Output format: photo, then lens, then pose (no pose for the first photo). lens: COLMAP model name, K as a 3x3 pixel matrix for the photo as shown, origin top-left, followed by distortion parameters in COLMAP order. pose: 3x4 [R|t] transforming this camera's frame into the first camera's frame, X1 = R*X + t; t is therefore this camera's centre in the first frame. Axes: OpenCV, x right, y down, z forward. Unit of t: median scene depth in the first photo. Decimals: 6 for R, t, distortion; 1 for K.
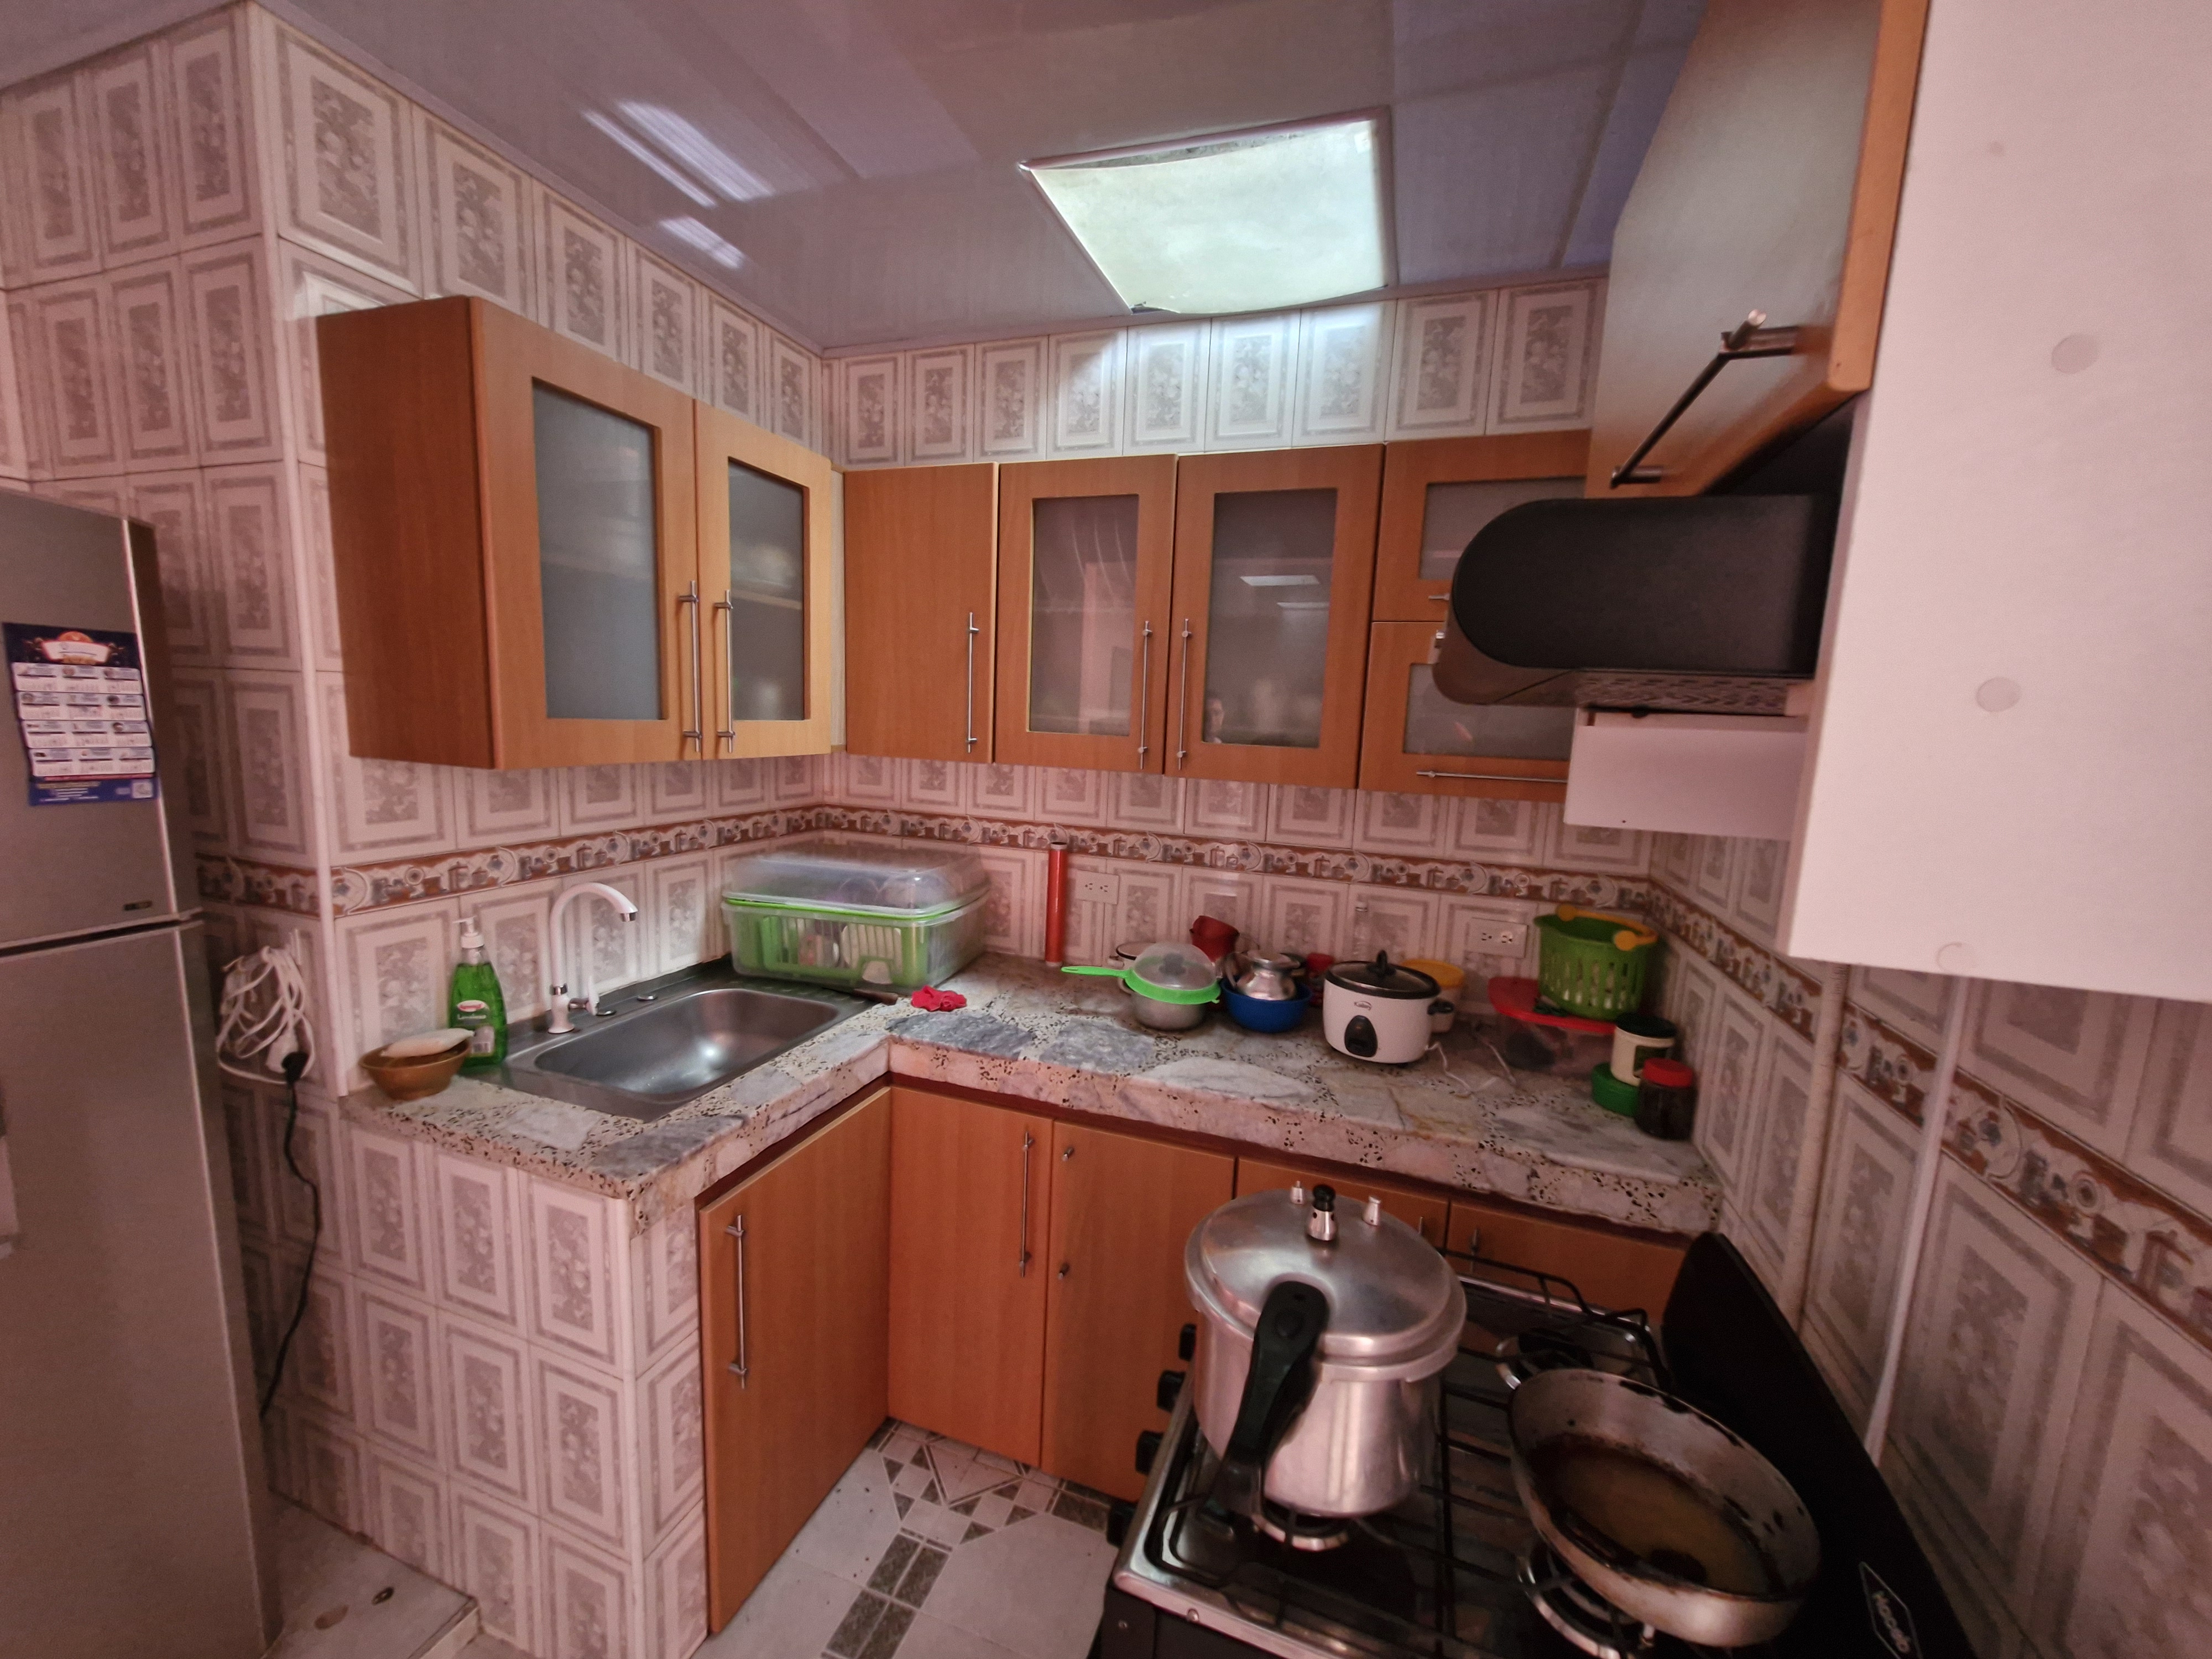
lens RADIAL K [[880.4, 0, 1114.3], [0, 880.4, 831.0], [0, 0, 1]] dist [-0.000136, -0.002854]
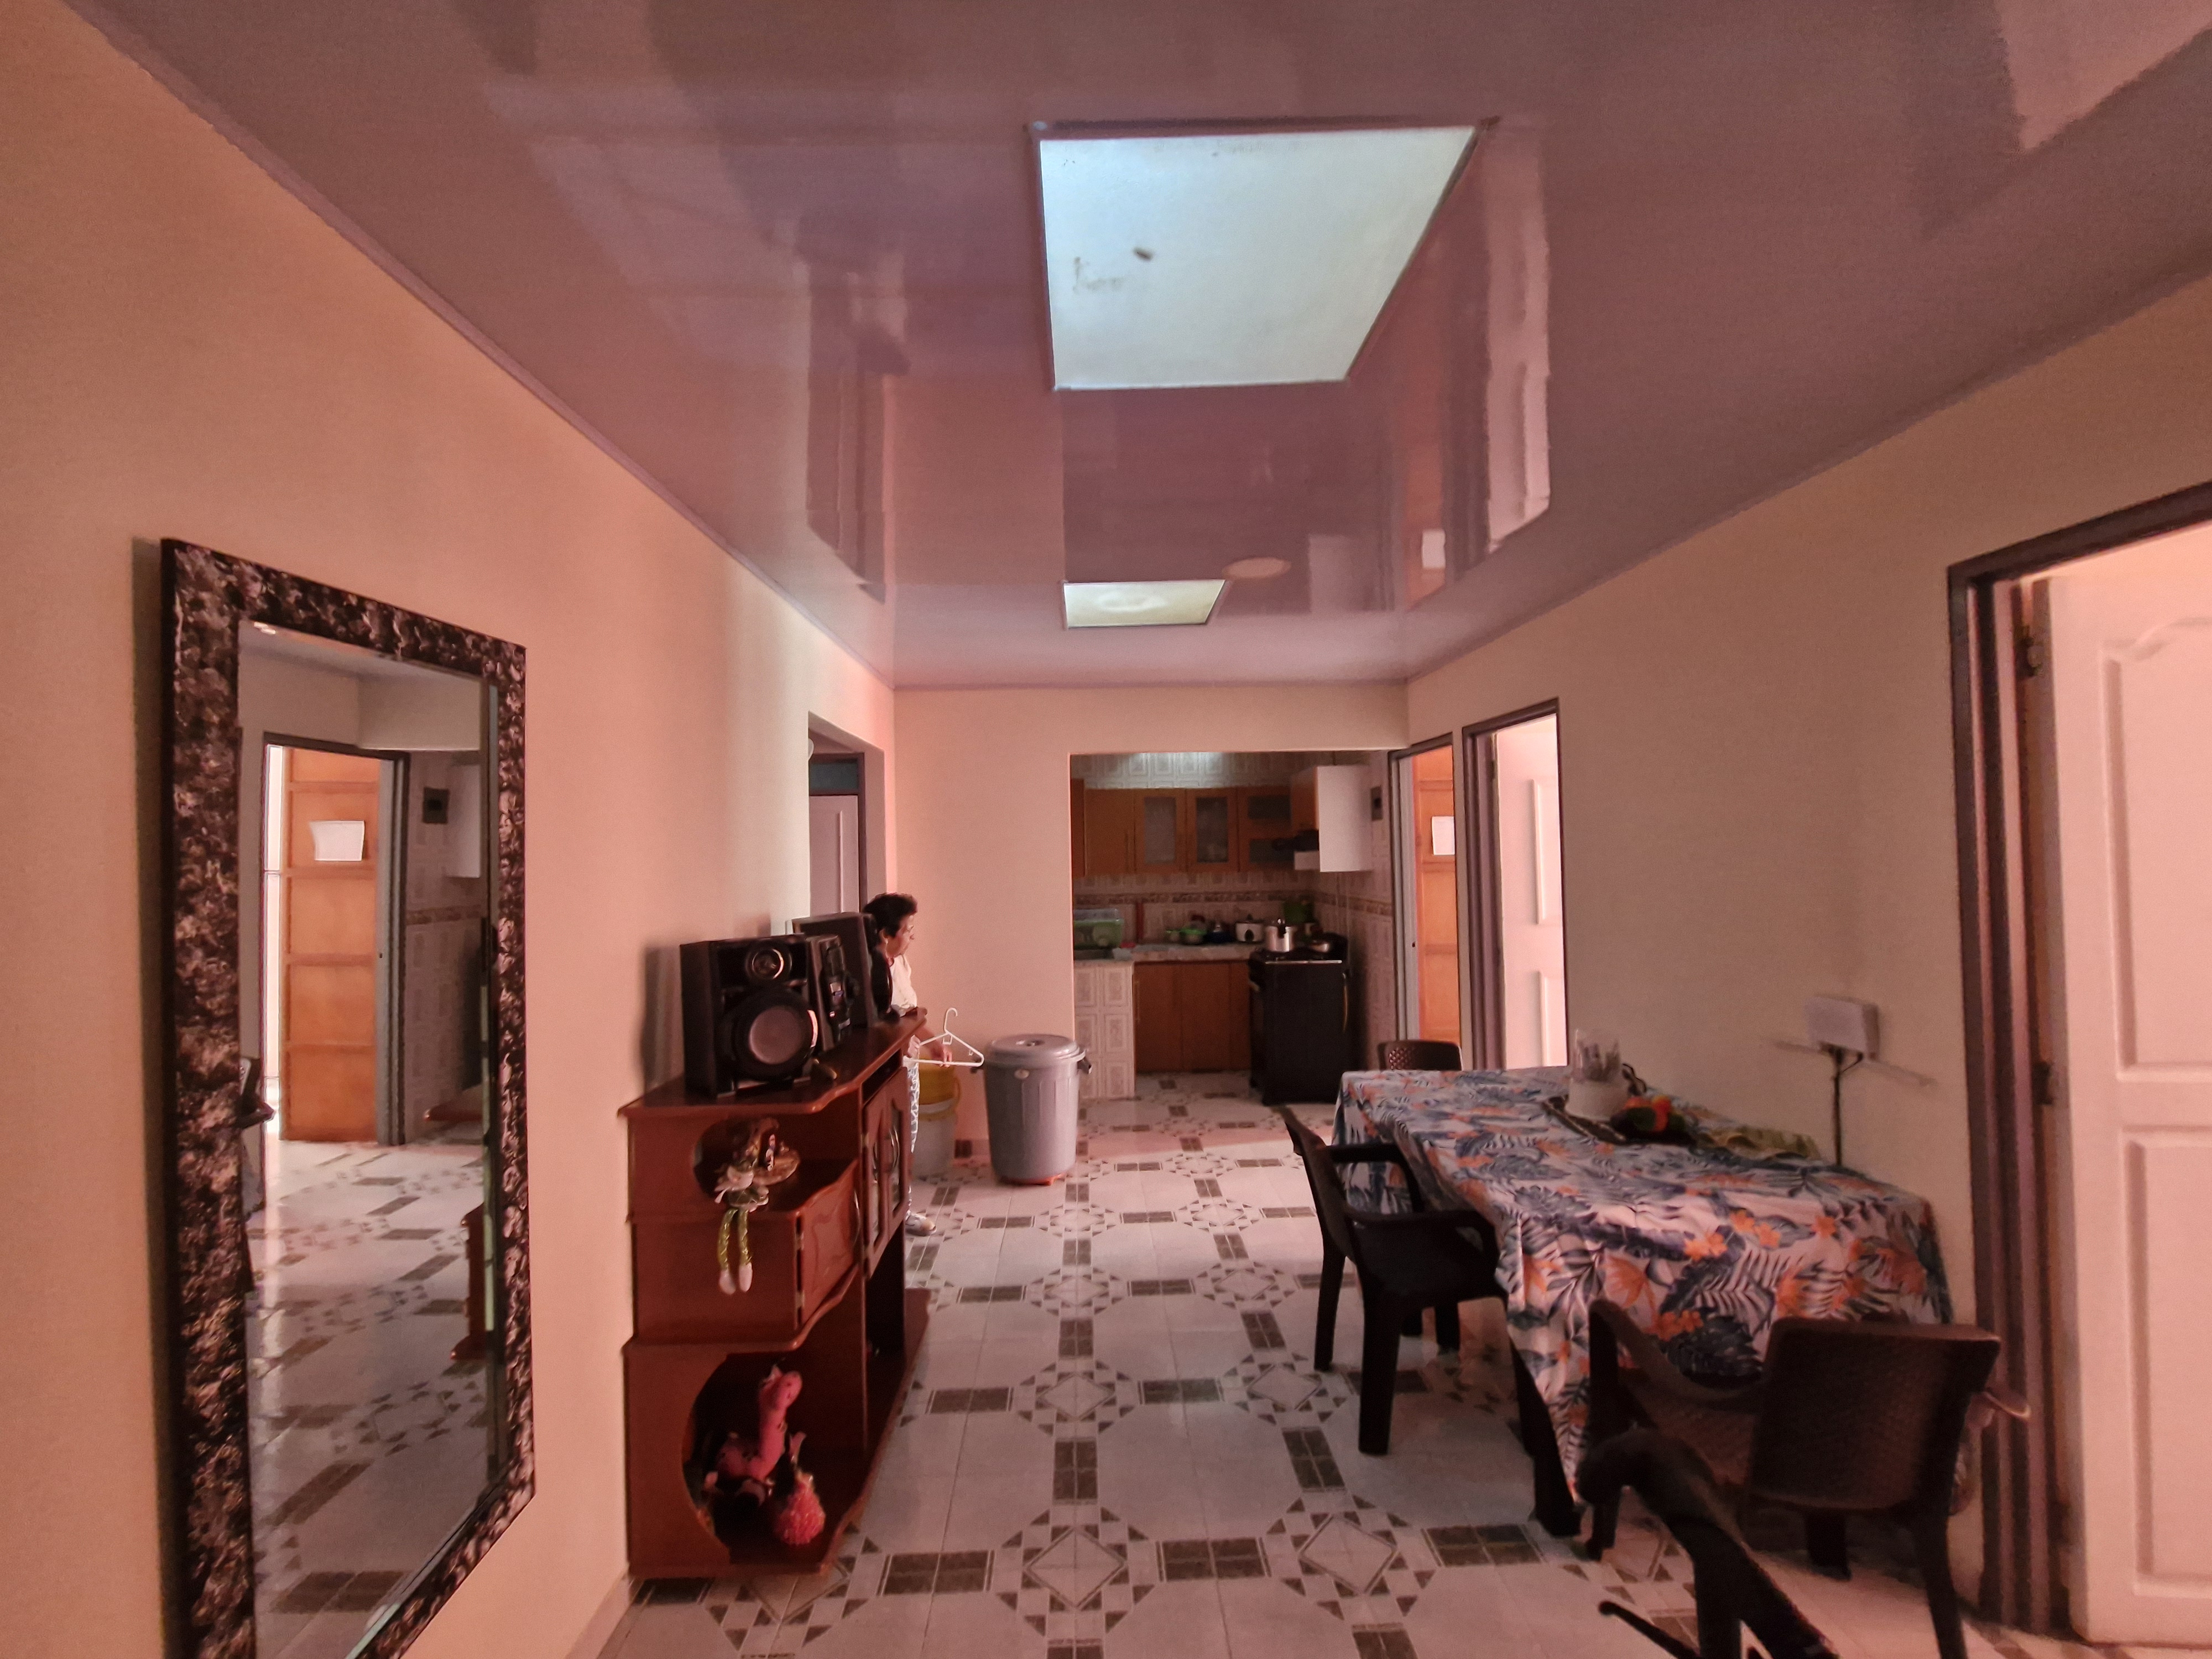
lens RADIAL K [[880.4, 0, 1114.3], [0, 880.4, 831.0], [0, 0, 1]] dist [-0.000136, -0.002854]
pose [[0.935555, -0.054649, 0.348927, -1.358618], [0.106036, 0.985840, -0.129904, 0.189336], [-0.336887, 0.158531, 0.928103, -2.109611]]
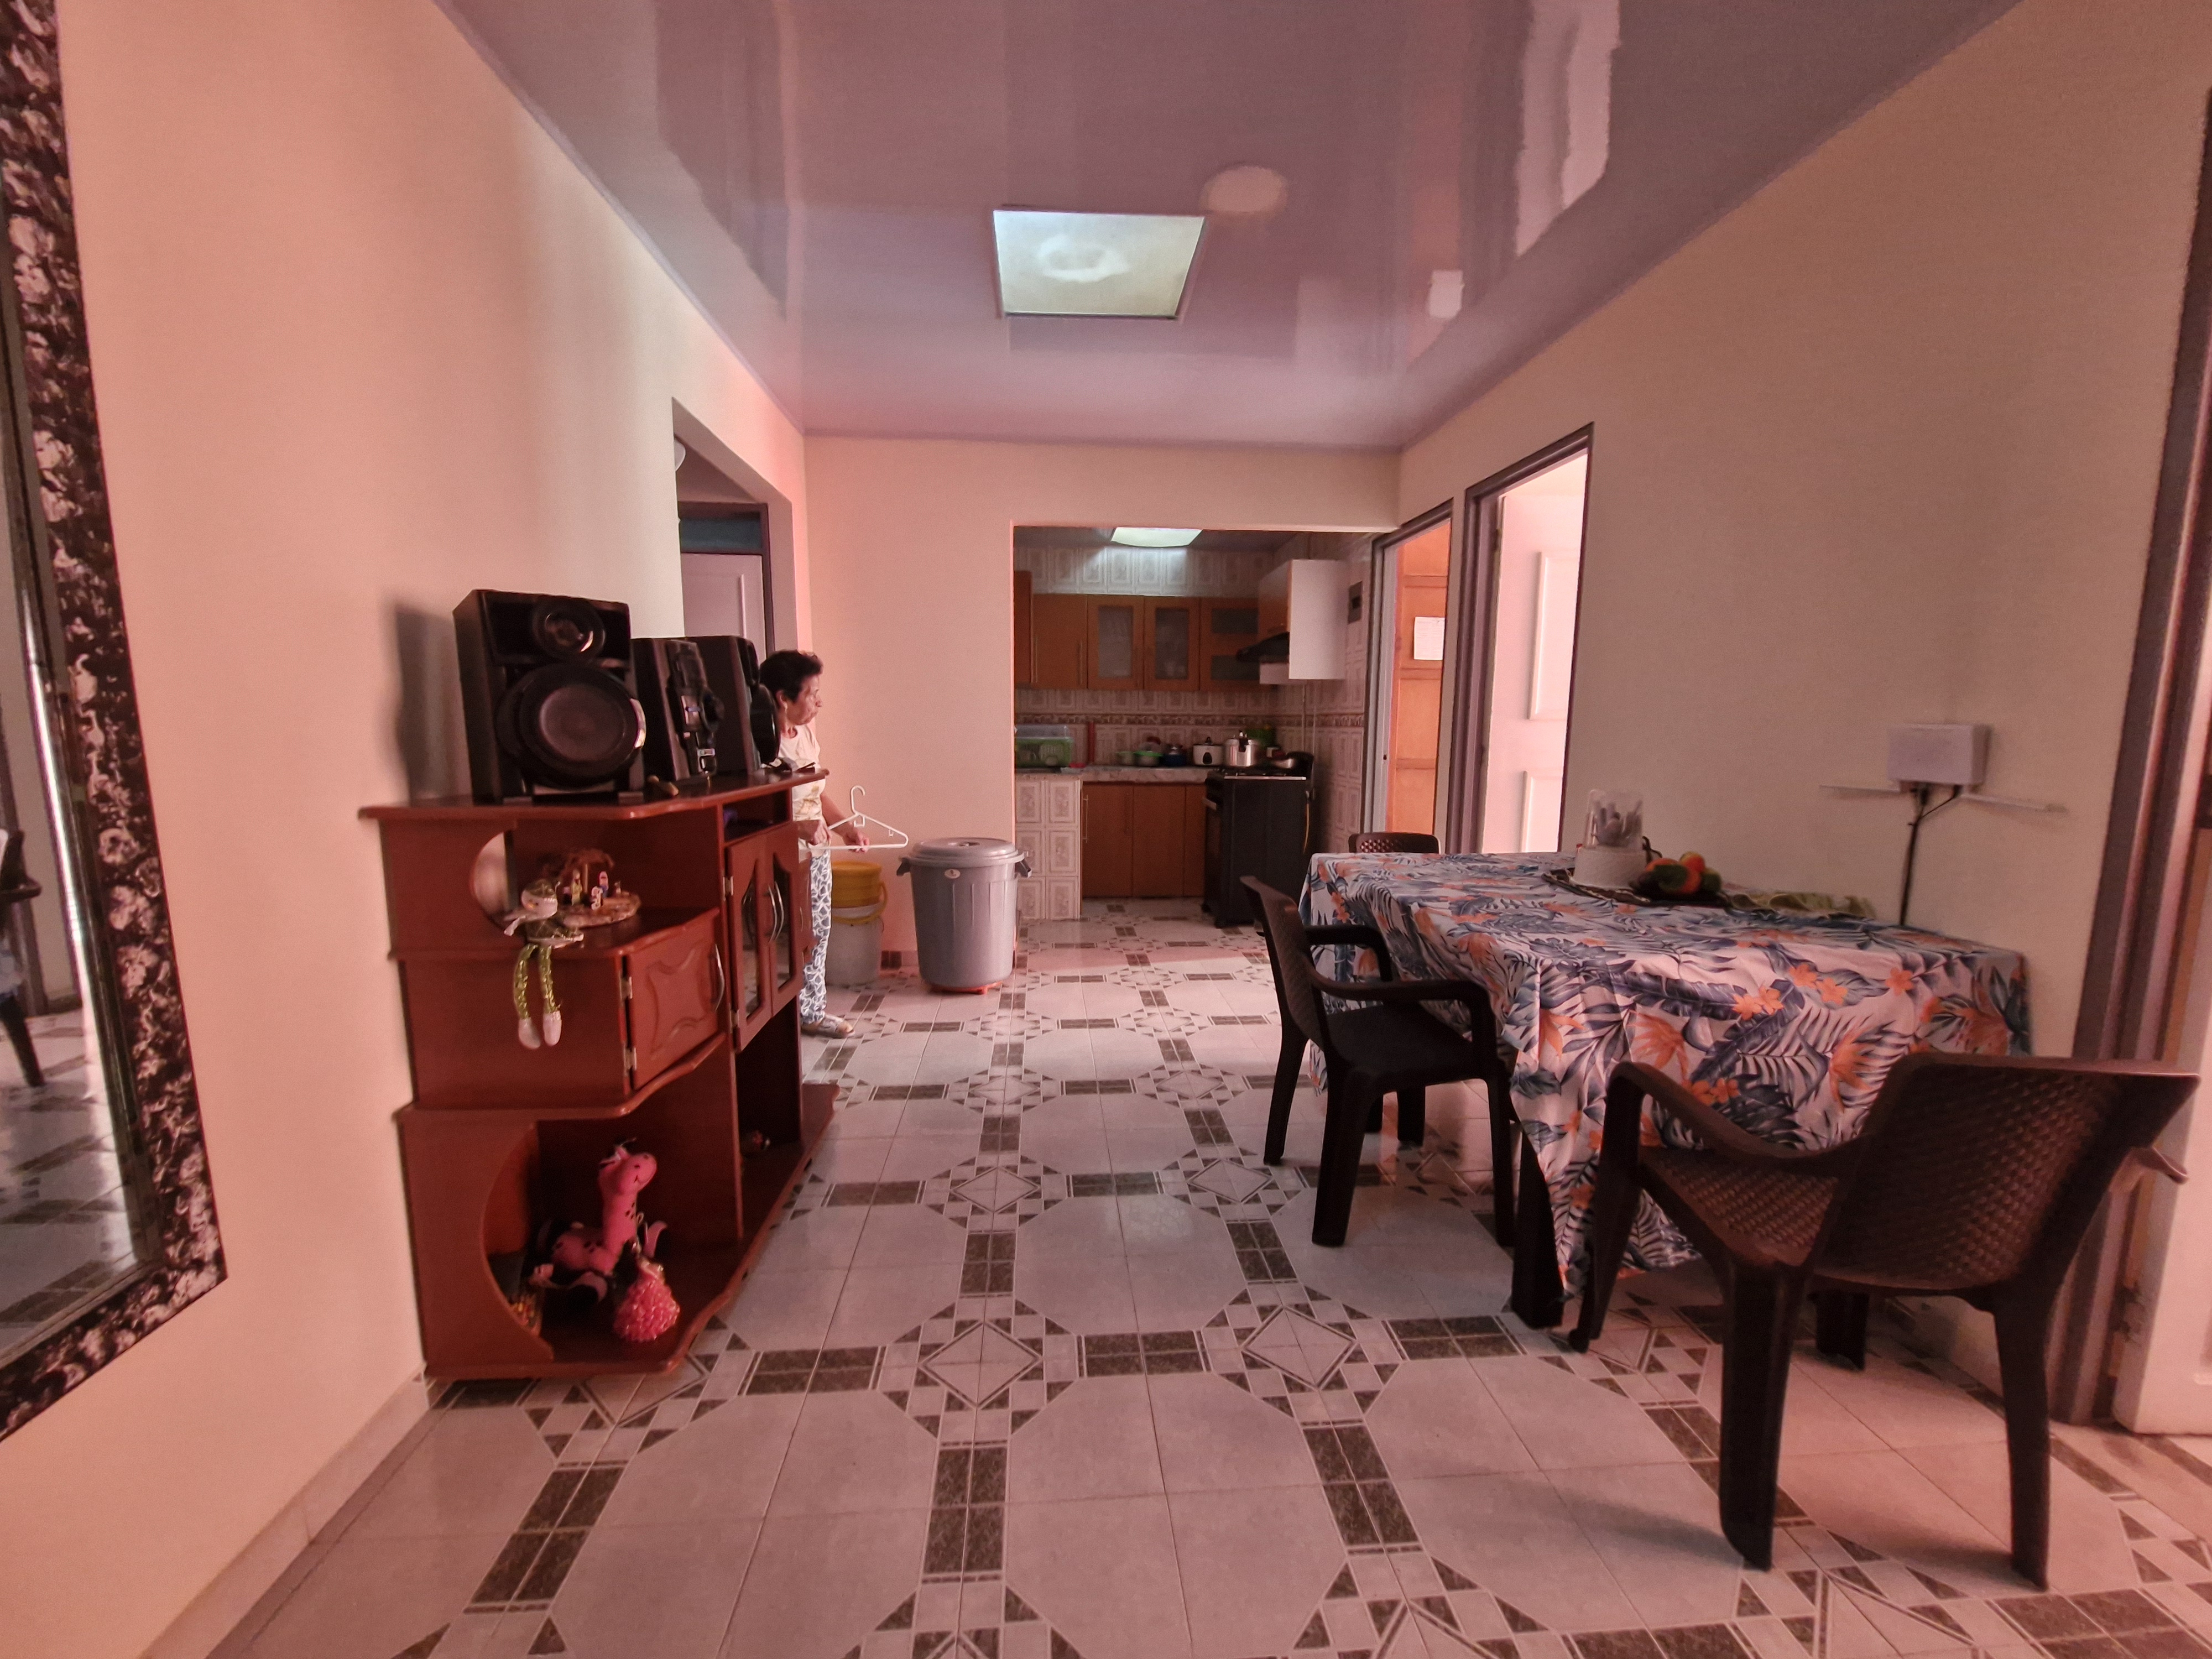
lens RADIAL K [[880.4, 0, 1114.3], [0, 880.4, 831.0], [0, 0, 1]] dist [-0.000136, -0.002854]
pose [[0.919505, -0.085875, 0.383583, -1.265974], [0.082775, 0.996264, 0.024615, 0.348611], [-0.384264, 0.009117, 0.923178, -1.885903]]
